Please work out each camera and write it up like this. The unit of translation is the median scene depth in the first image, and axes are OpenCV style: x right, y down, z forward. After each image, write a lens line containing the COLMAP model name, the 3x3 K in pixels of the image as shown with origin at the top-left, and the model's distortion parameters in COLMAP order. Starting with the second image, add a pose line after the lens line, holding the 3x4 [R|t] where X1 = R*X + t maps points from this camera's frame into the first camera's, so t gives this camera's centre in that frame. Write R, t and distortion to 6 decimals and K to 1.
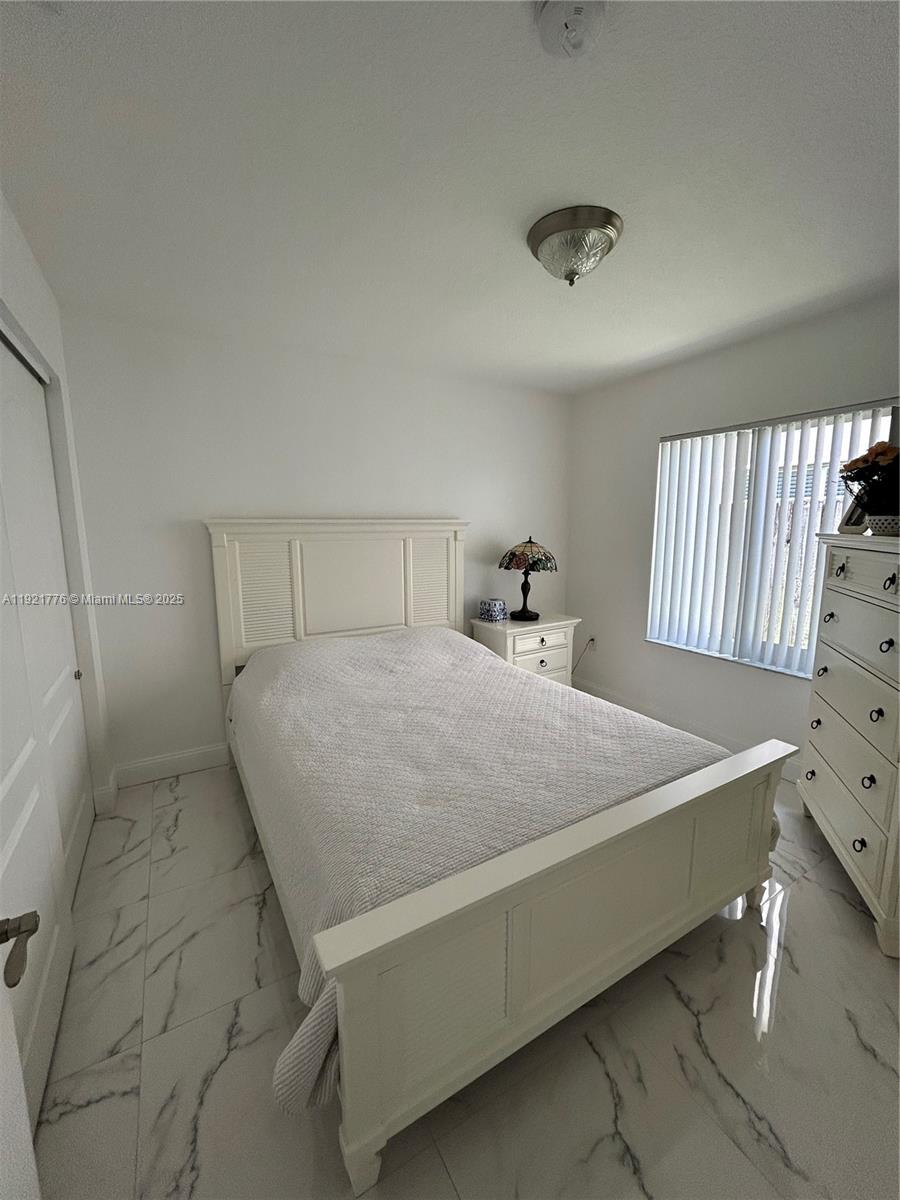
lens RADIAL K [[482.7, 0, 449.6], [0, 482.7, 598.3], [0, 0, 1]] dist [-0.001590, 0.000682]
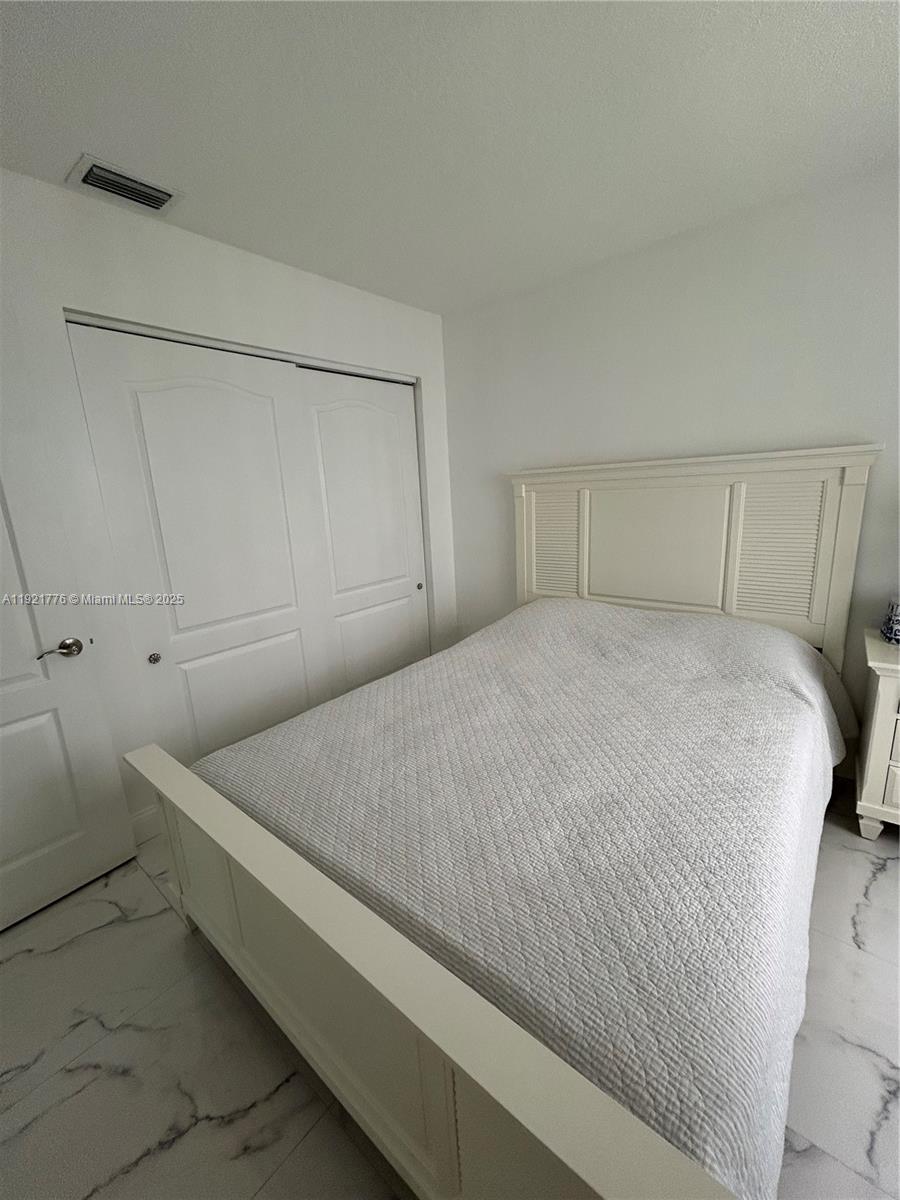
lens RADIAL K [[486.8, 0, 453.0], [0, 486.8, 596.0], [0, 0, 1]] dist [0.001826, 0.000387]
pose [[0.335993, 0.191371, -0.922218, 0.509665], [-0.090439, 0.981172, 0.170655, -0.059250], [0.937512, 0.026066, 0.346974, 0.463611]]
